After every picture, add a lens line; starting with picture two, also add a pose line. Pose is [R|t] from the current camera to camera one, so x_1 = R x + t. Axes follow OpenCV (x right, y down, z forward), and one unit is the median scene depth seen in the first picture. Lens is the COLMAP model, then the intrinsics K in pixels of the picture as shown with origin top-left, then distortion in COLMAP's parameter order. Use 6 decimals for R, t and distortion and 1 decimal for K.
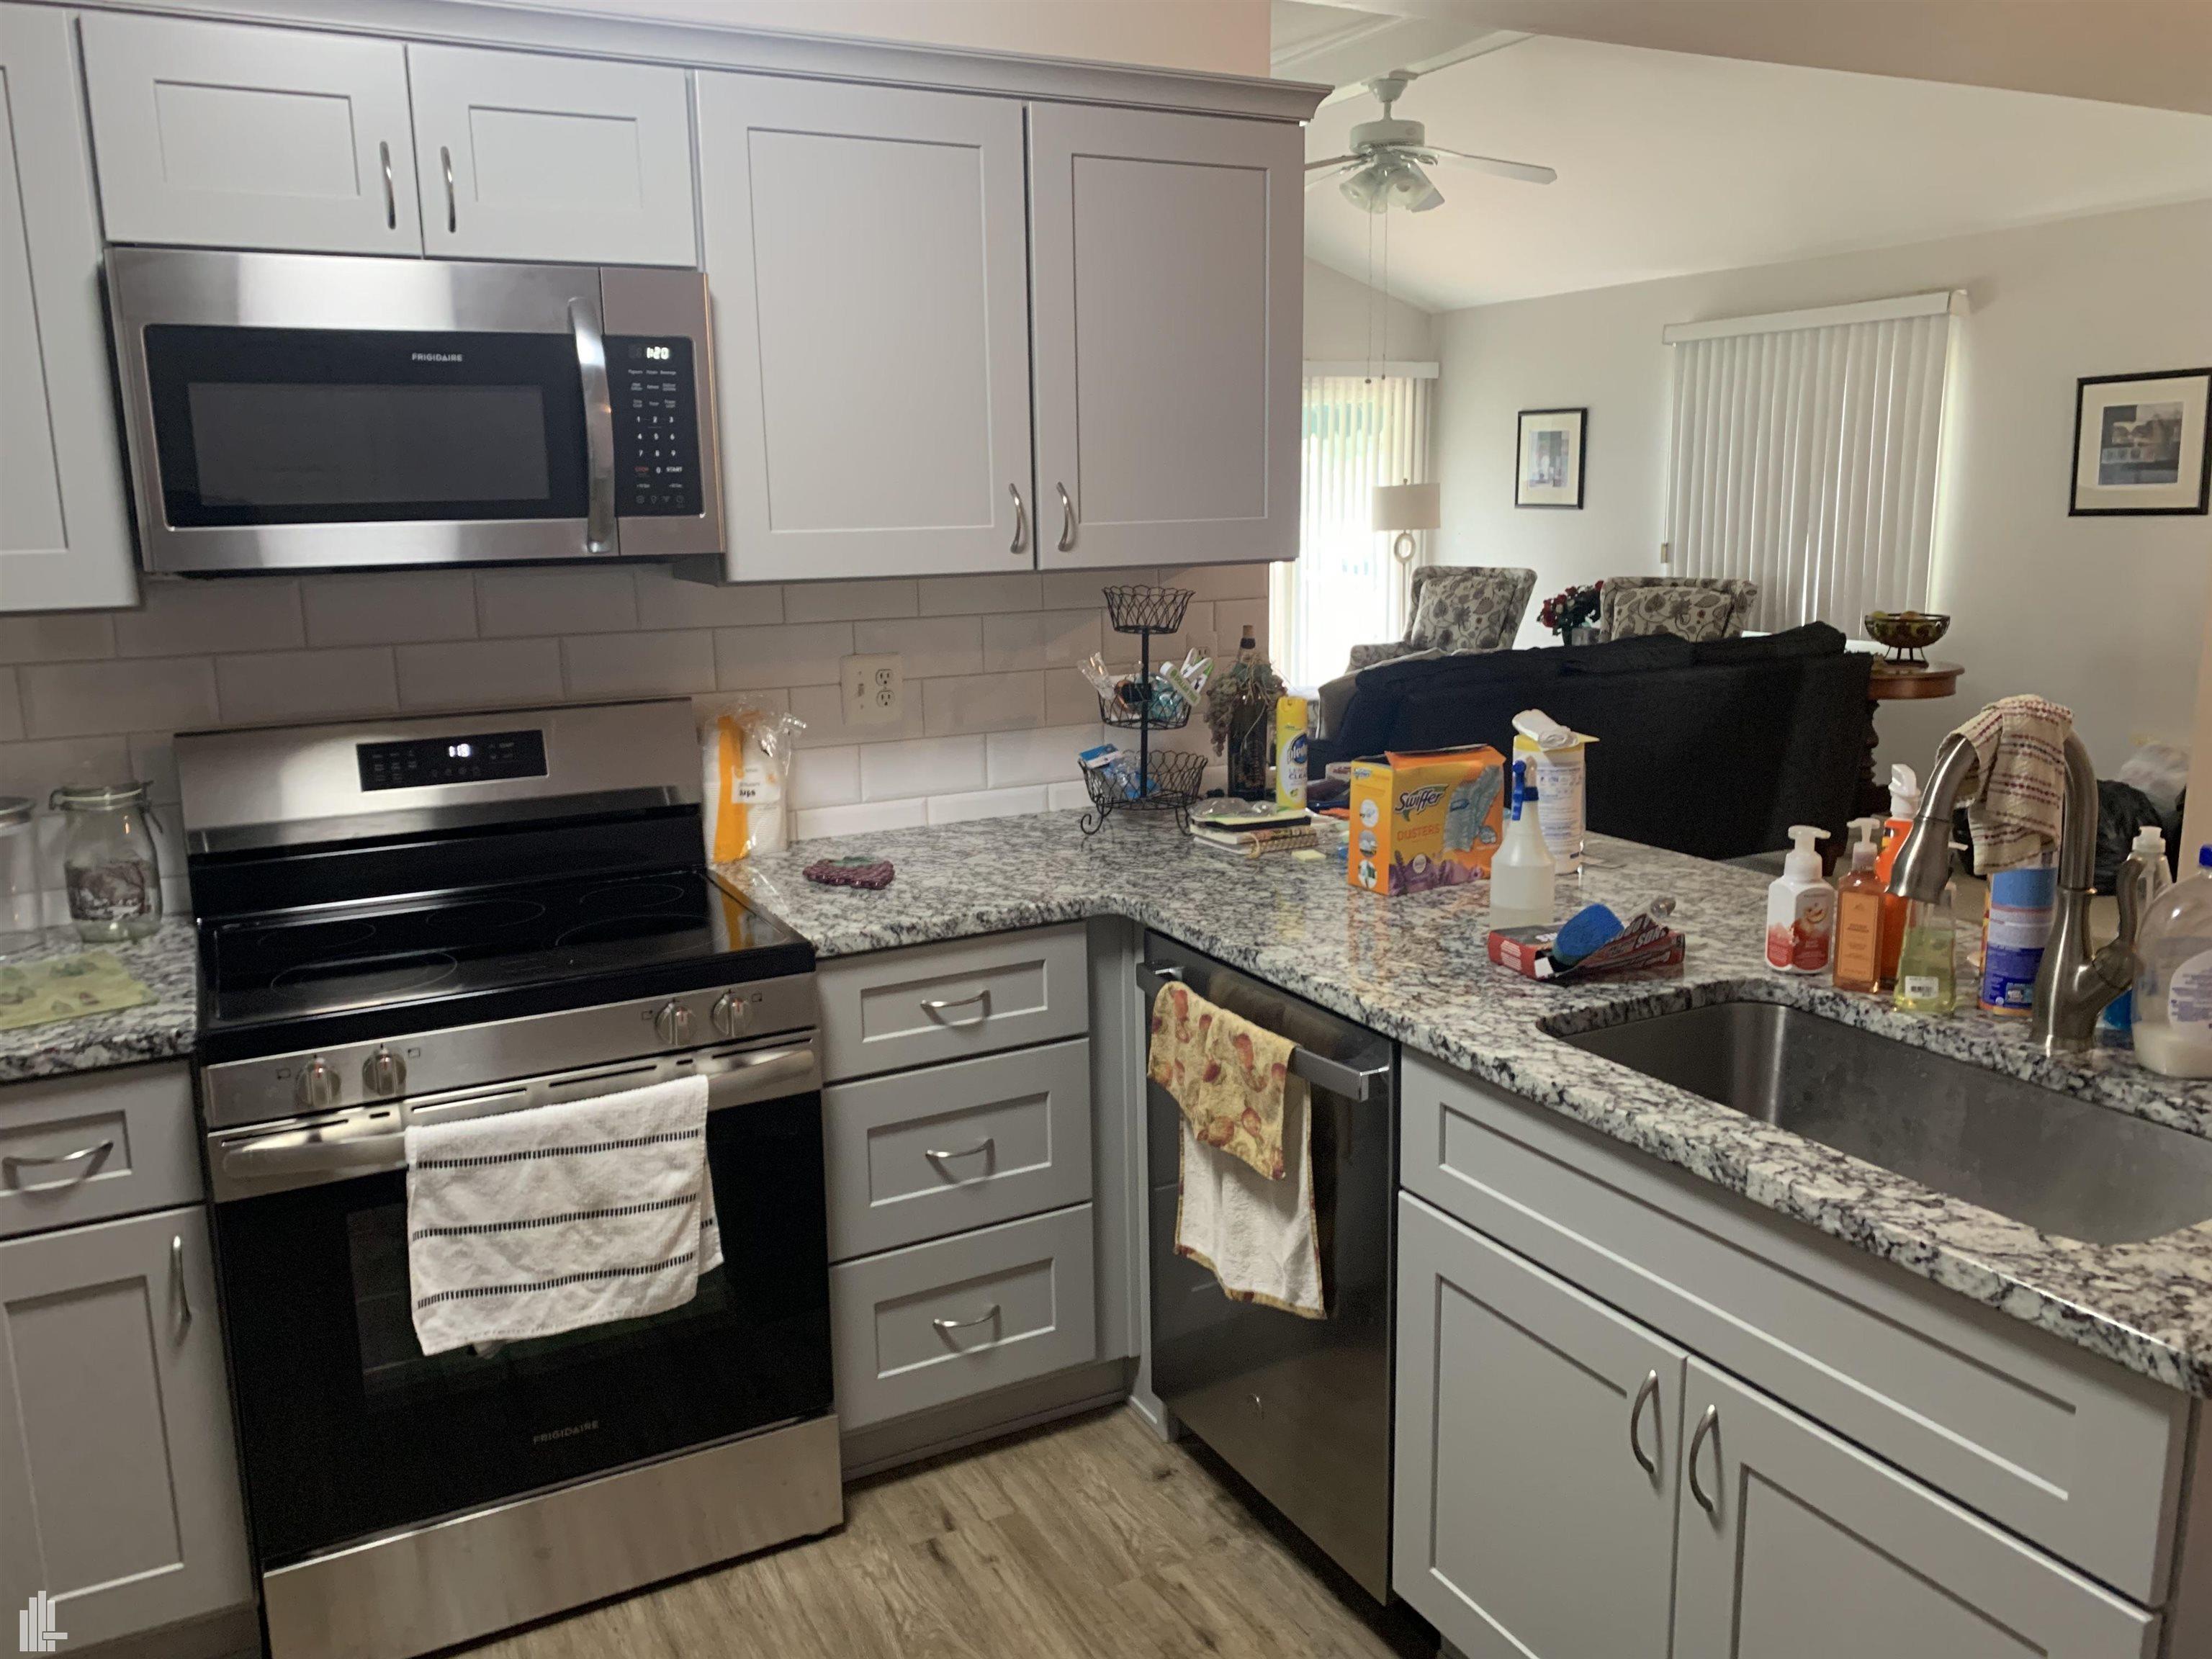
lens RADIAL K [[1689.1, 0, 935.4], [0, 1689.1, 762.4], [0, 0, 1]] dist [0.054534, -0.151525]
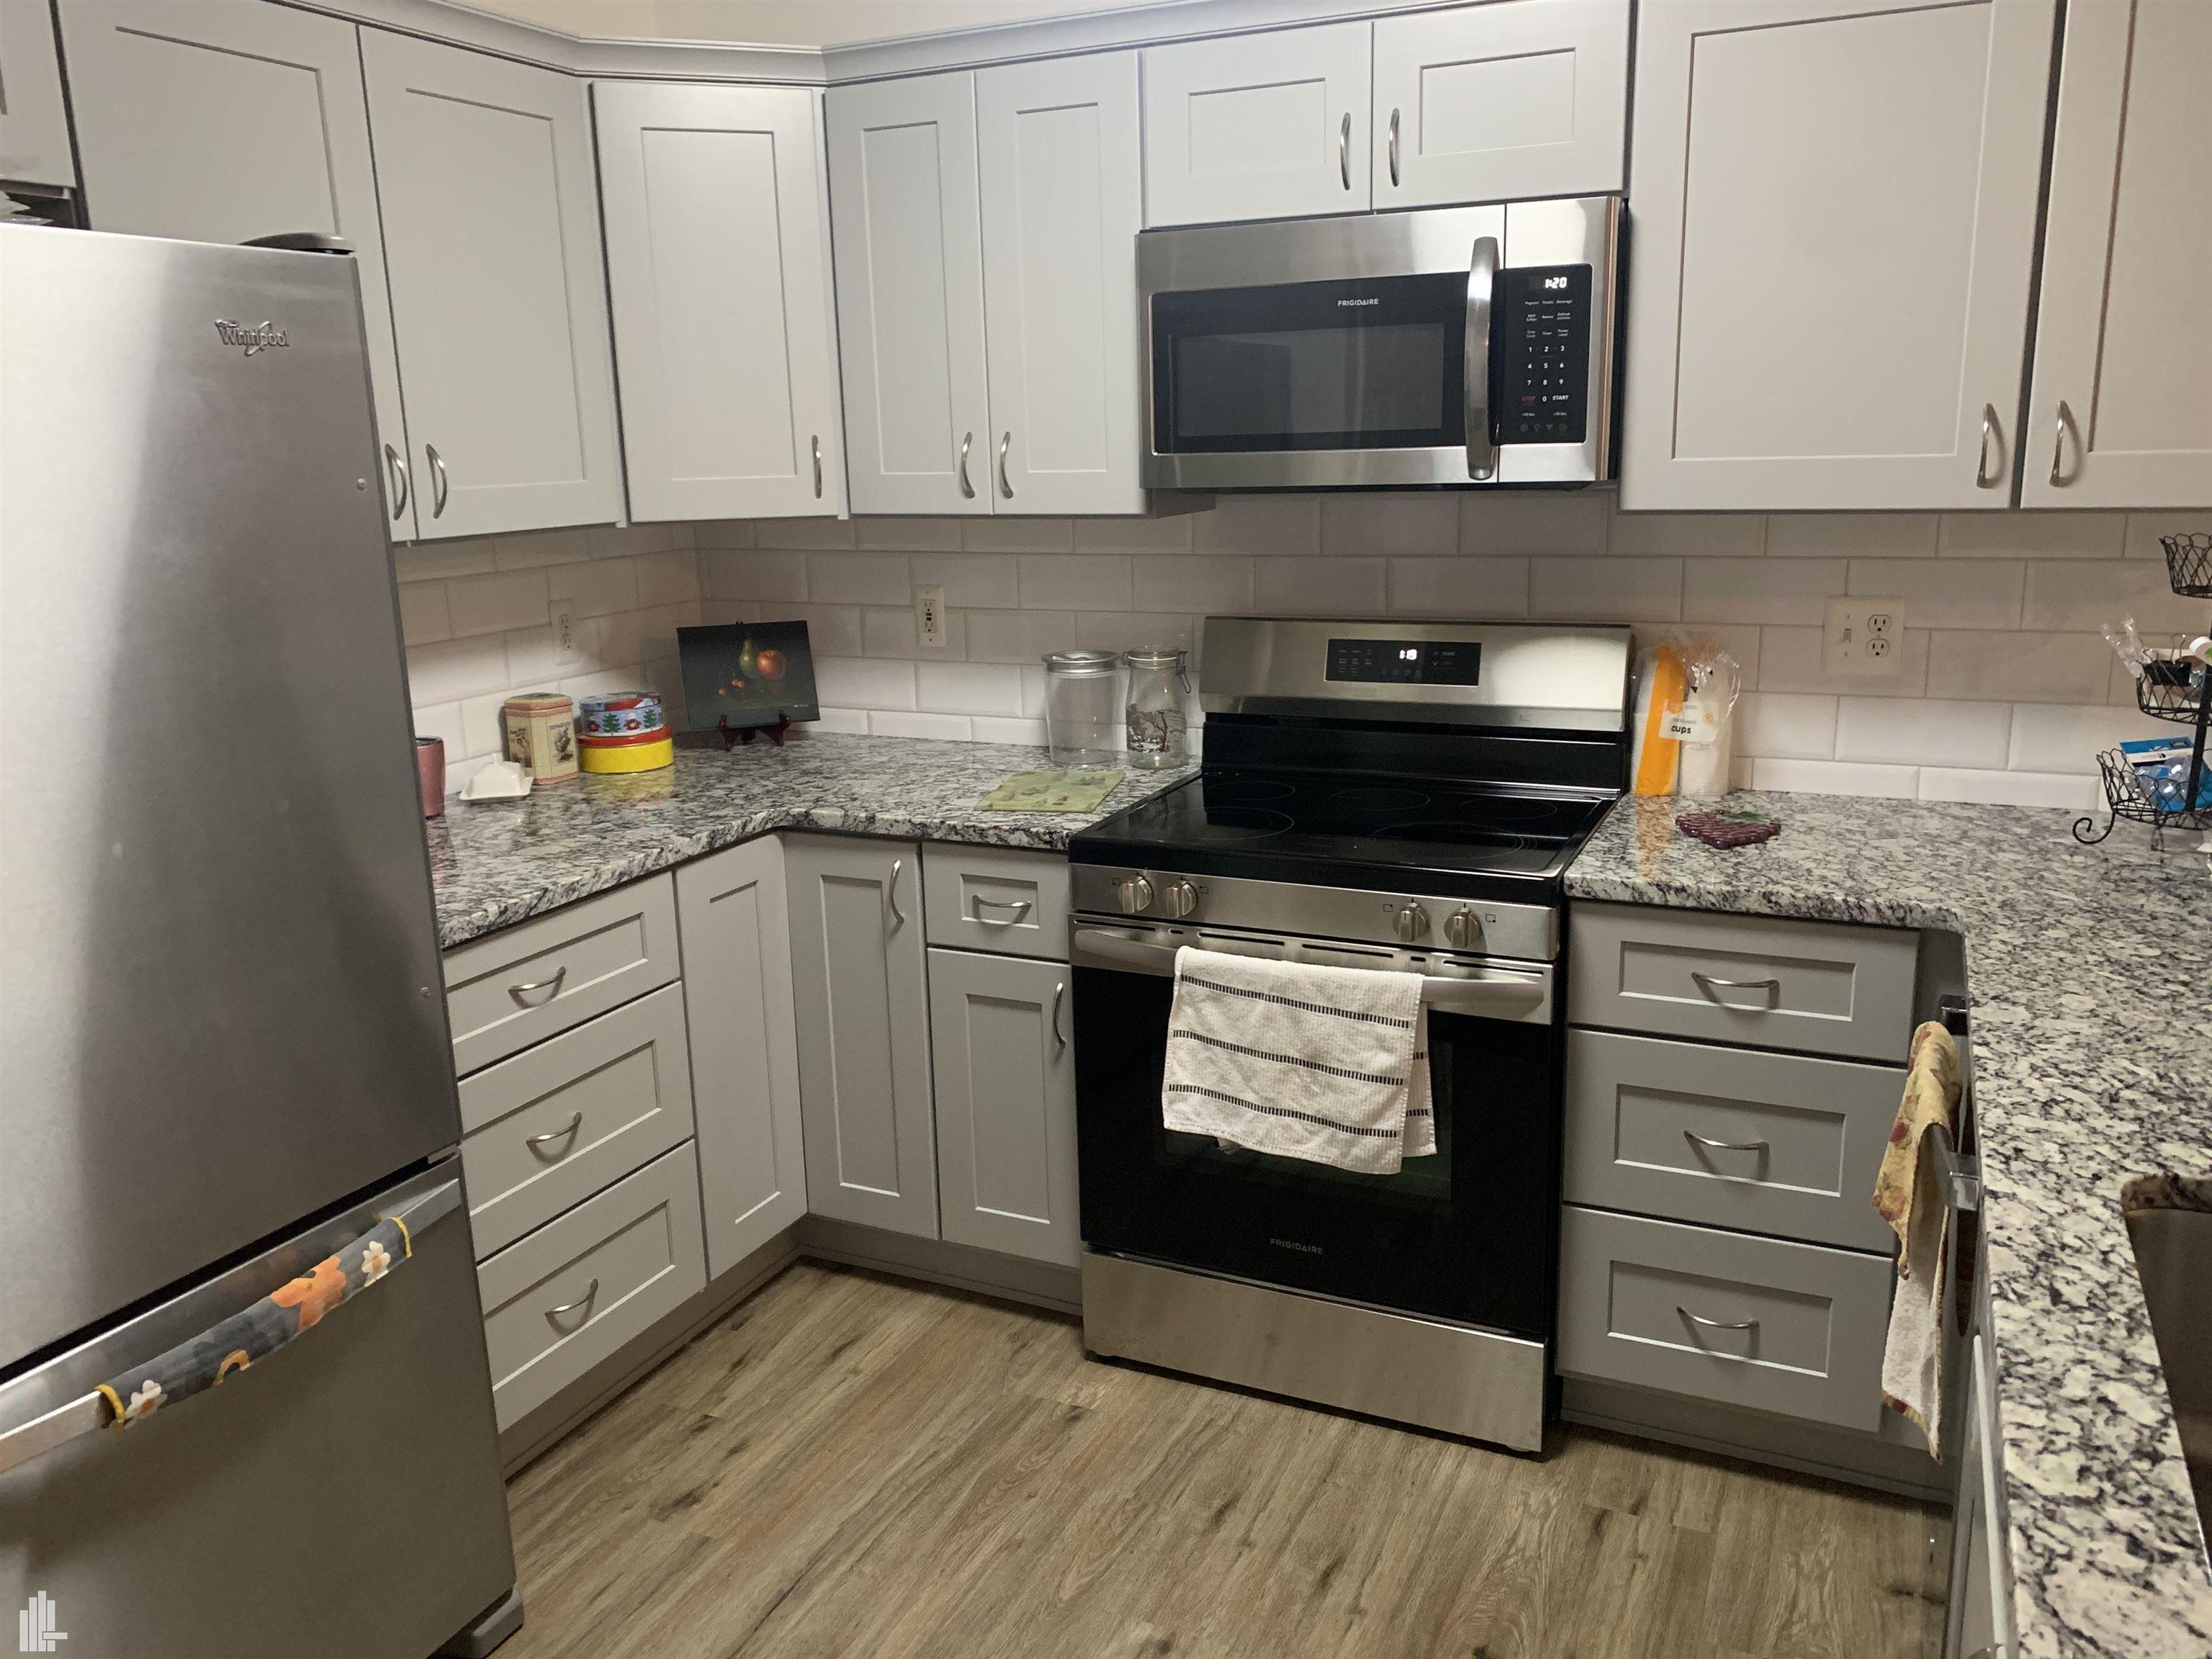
lens RADIAL K [[1644.1, 0, 1109.6], [0, 1644.1, 750.6], [0, 0, 1]] dist [0.071442, -0.161507]
pose [[0.605576, 0.149940, -0.781534, 0.511219], [-0.105612, 0.988545, 0.107822, -0.044679], [0.788749, 0.017245, 0.614474, 0.191671]]
